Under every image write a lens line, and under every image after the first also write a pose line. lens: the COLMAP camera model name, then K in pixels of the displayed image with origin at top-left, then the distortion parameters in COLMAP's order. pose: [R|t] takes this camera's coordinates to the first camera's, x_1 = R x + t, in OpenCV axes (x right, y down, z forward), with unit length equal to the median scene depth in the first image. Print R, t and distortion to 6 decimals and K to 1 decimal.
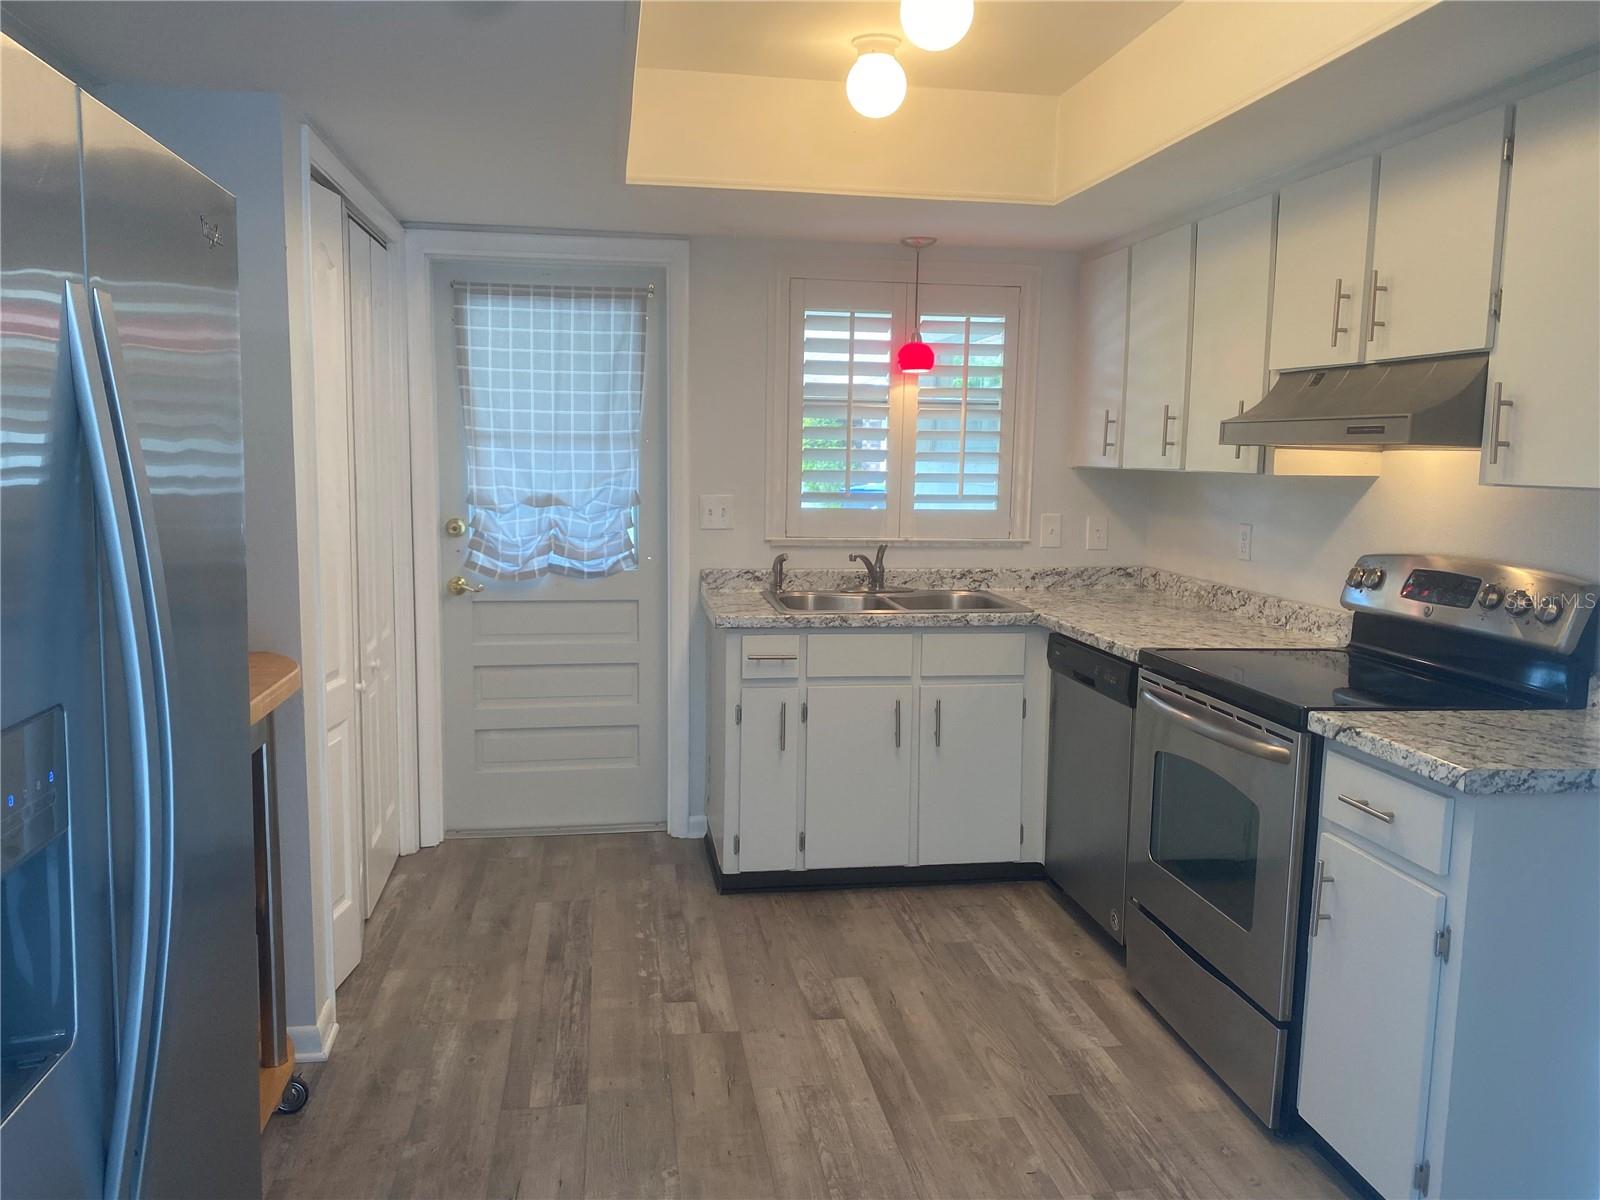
lens RADIAL K [[1212.2, 0, 796.6], [0, 1212.2, 608.4], [0, 0, 1]] dist [0.034472, -0.037876]
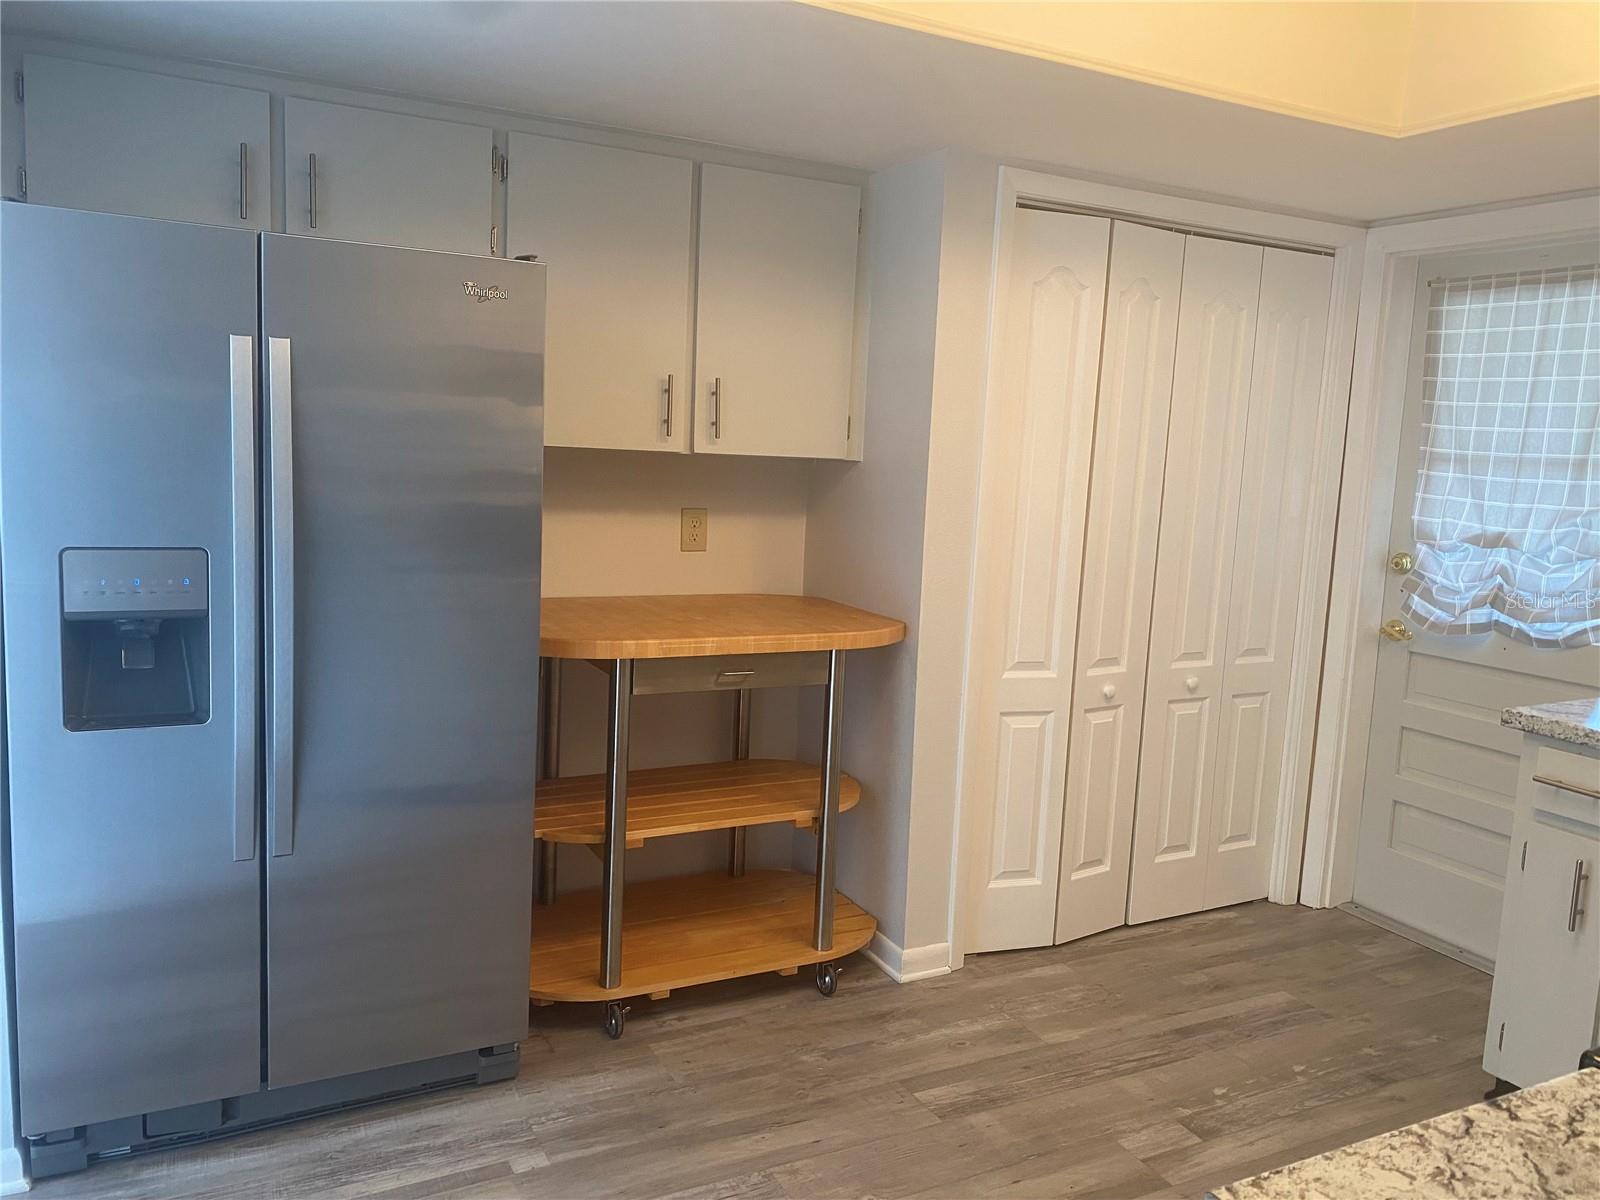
lens RADIAL K [[1212.2, 0, 821.1], [0, 1212.2, 604.5], [0, 0, 1]] dist [0.034472, -0.037876]
pose [[0.336231, 0.127836, -0.933063, 0.479514], [-0.164268, 0.983518, 0.075554, -0.042721], [0.927343, 0.127869, 0.351689, 0.378633]]
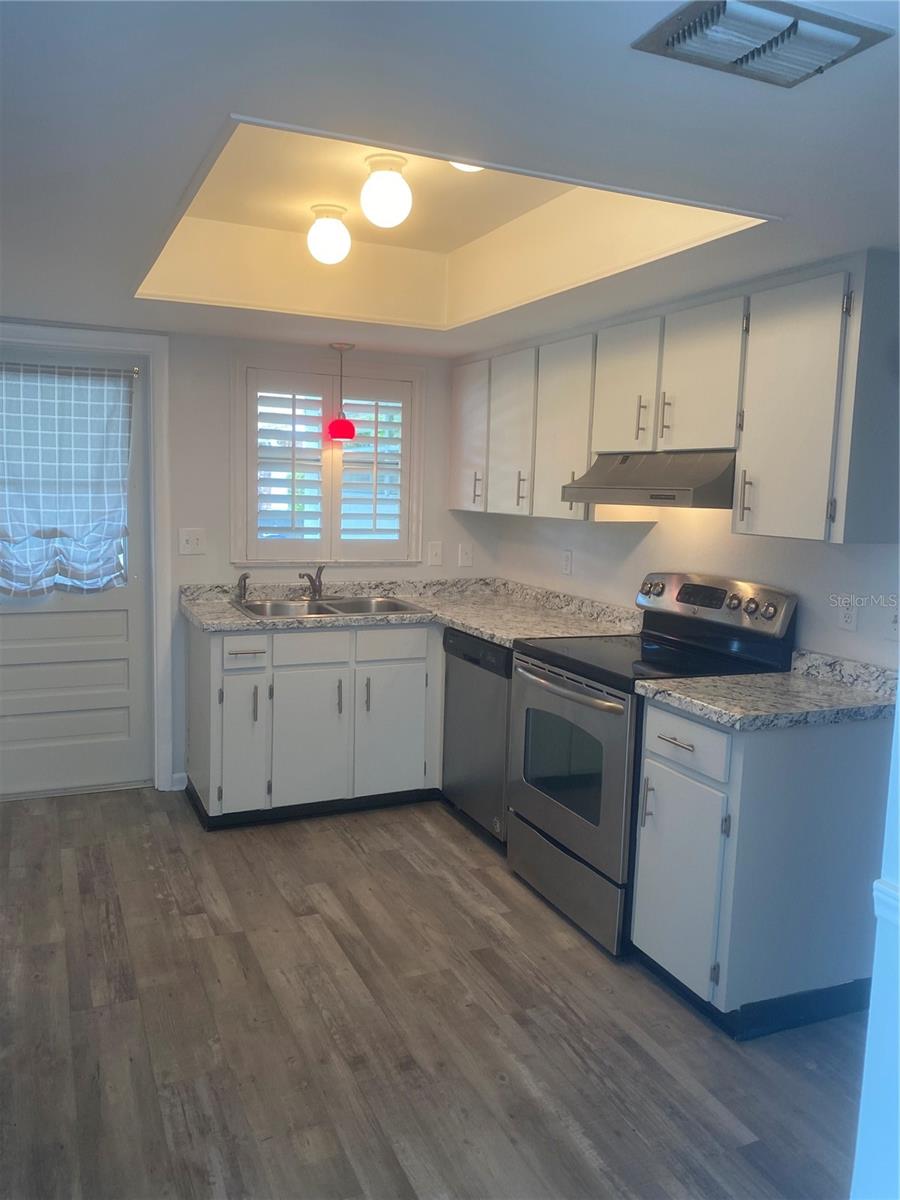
lens RADIAL K [[909.2, 0, 428.6], [0, 909.2, 600.4], [0, 0, 1]] dist [0.034472, -0.037876]
pose [[0.968007, -0.020713, 0.250066, -0.078864], [0.020091, 0.999785, 0.005042, -0.018572], [-0.250117, 0.000143, 0.968216, -0.031569]]
